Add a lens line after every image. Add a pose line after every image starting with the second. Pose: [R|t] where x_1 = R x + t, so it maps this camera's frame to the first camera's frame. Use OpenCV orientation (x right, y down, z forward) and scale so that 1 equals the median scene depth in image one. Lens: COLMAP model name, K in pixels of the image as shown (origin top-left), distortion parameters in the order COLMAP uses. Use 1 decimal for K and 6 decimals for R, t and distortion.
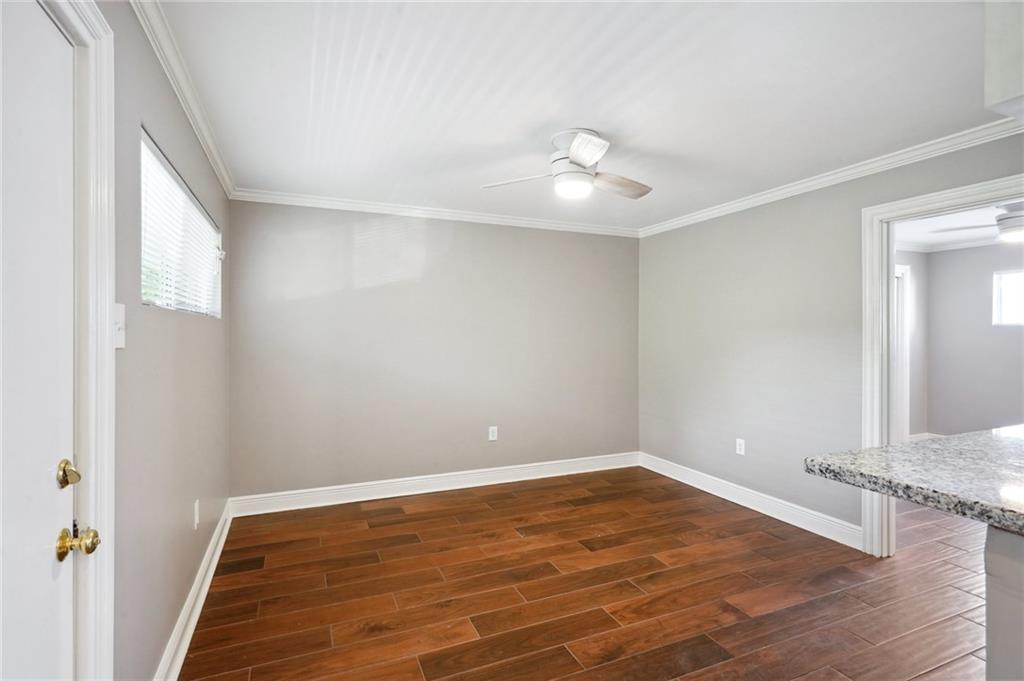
lens RADIAL K [[493.0, 0, 508.8], [0, 493.0, 335.8], [0, 0, 1]] dist [-0.004940, 0.003704]
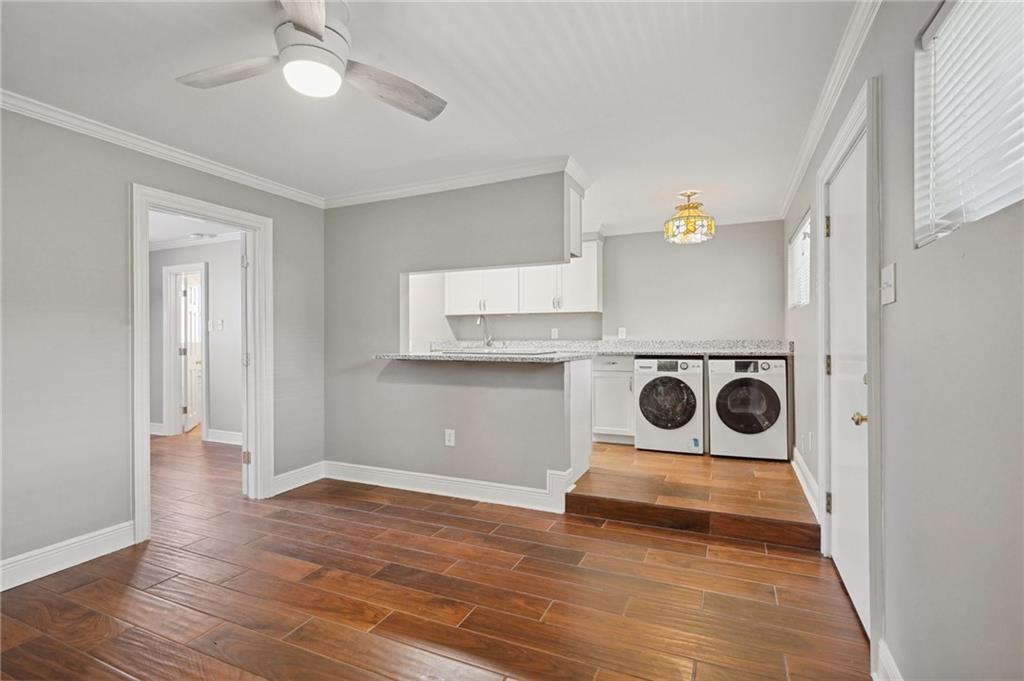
lens RADIAL K [[493.0, 0, 511.5], [0, 493.0, 340.5], [0, 0, 1]] dist [-0.004940, 0.003704]
pose [[-0.681058, 0.002646, 0.732224, -0.439582], [0.010121, 0.999932, 0.005801, 0.044360], [-0.732159, 0.011361, -0.681039, 1.041175]]
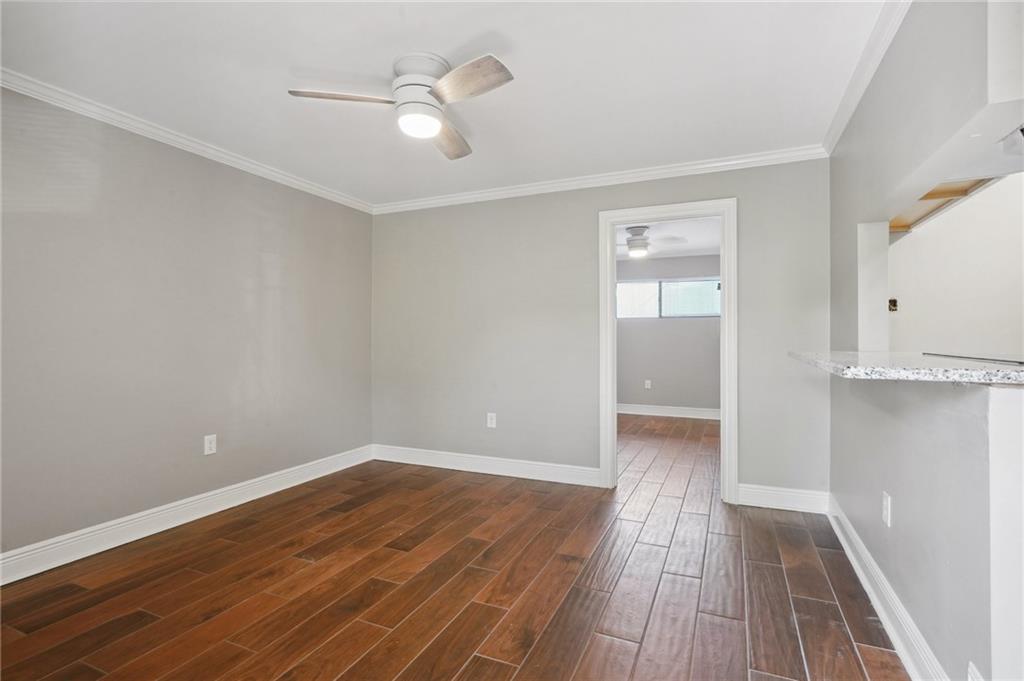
lens RADIAL K [[493.0, 0, 509.7], [0, 493.0, 336.4], [0, 0, 1]] dist [-0.004940, 0.003704]
pose [[0.733209, 0.003239, 0.679996, -0.277389], [0.001477, 0.999979, -0.006355, 0.060264], [-0.680002, 0.005663, 0.733189, 0.226036]]
